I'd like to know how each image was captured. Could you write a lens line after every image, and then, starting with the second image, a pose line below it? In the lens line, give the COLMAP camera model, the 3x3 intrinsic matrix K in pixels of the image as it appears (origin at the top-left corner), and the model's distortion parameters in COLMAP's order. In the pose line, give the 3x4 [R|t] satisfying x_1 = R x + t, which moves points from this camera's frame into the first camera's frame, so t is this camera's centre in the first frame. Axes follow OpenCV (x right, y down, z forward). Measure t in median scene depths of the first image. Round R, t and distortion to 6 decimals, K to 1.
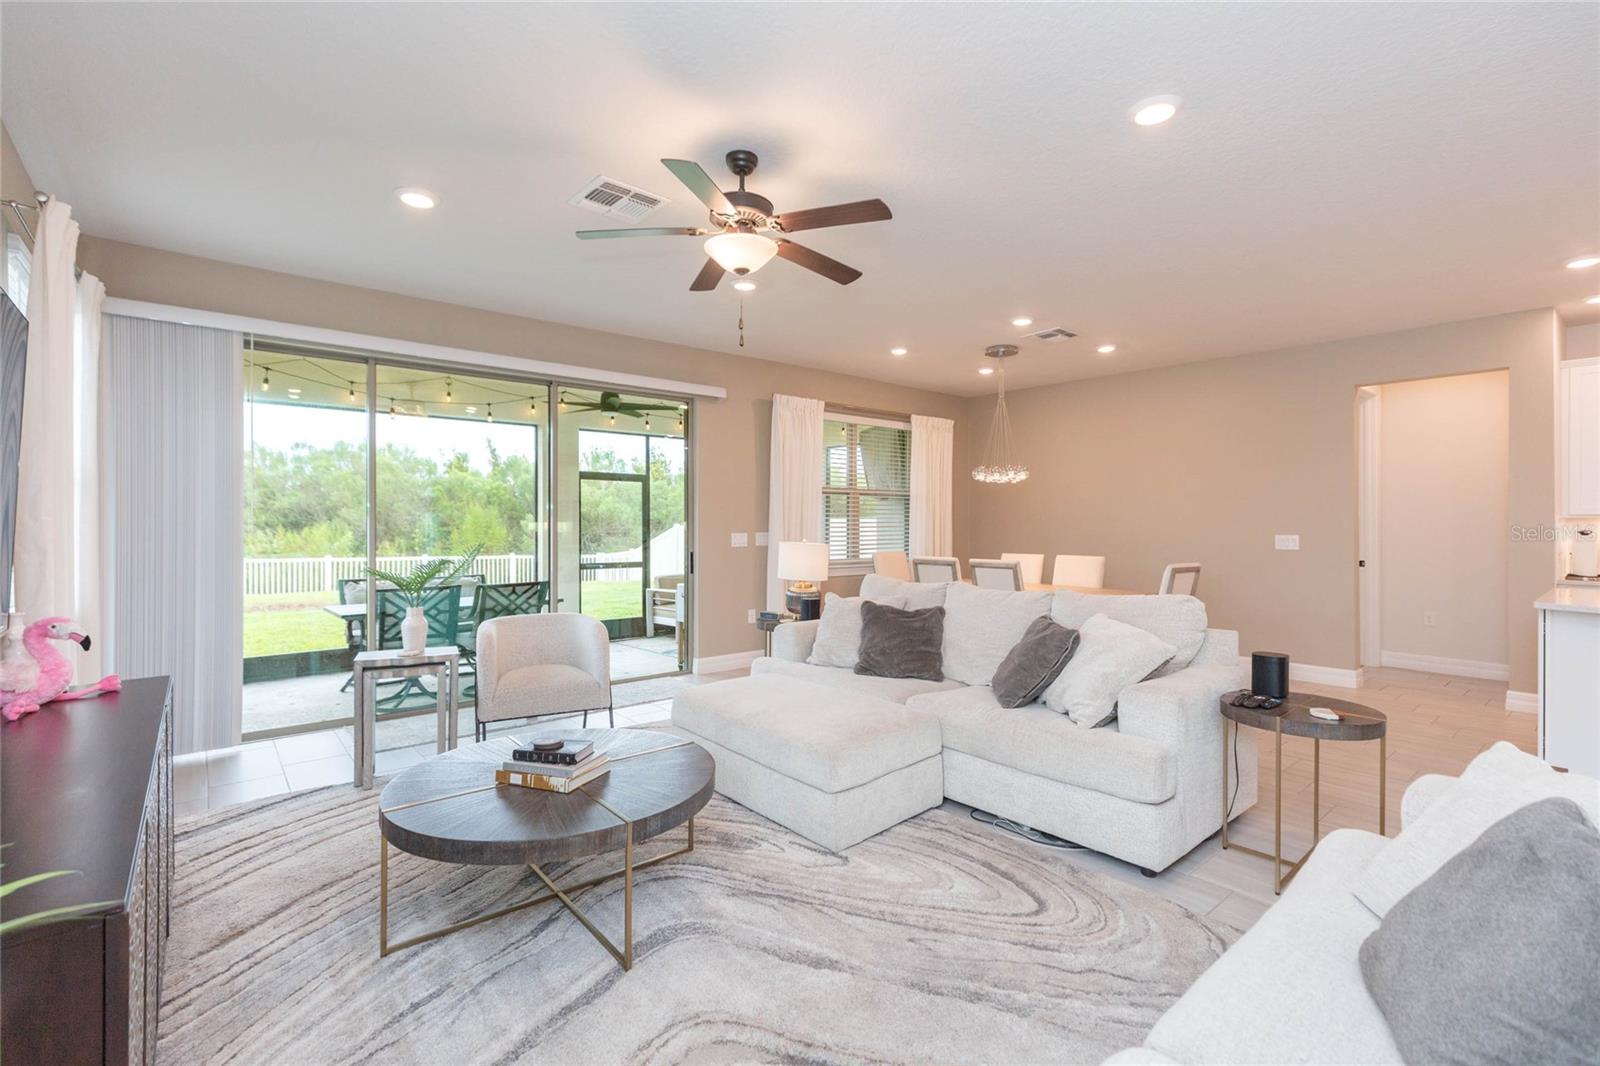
lens RADIAL K [[725.9, 0, 799.4], [0, 725.9, 526.2], [0, 0, 1]] dist [-0.008733, -0.000097]
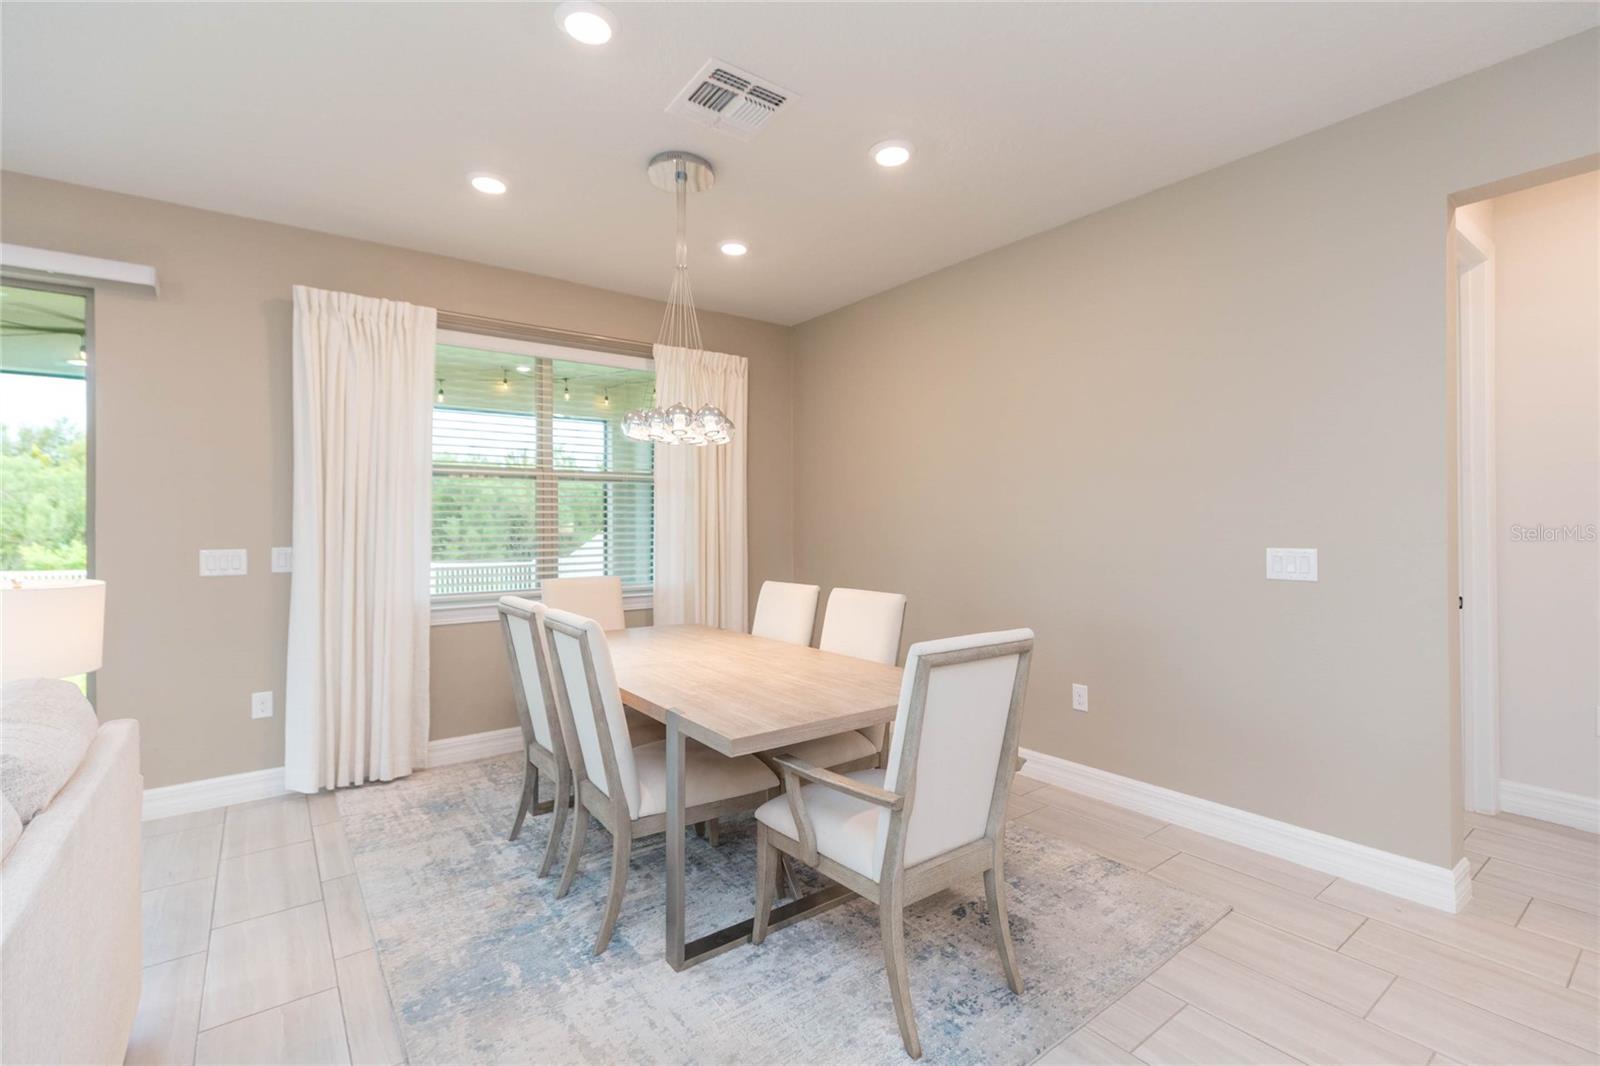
lens RADIAL K [[725.7, 0, 809.7], [0, 725.7, 522.0], [0, 0, 1]] dist [0.000943, 0.000089]
pose [[0.998883, -0.007816, -0.046612, 0.359754], [0.007451, 0.999940, -0.007982, -0.003032], [0.046671, 0.007626, 0.998881, 0.481353]]
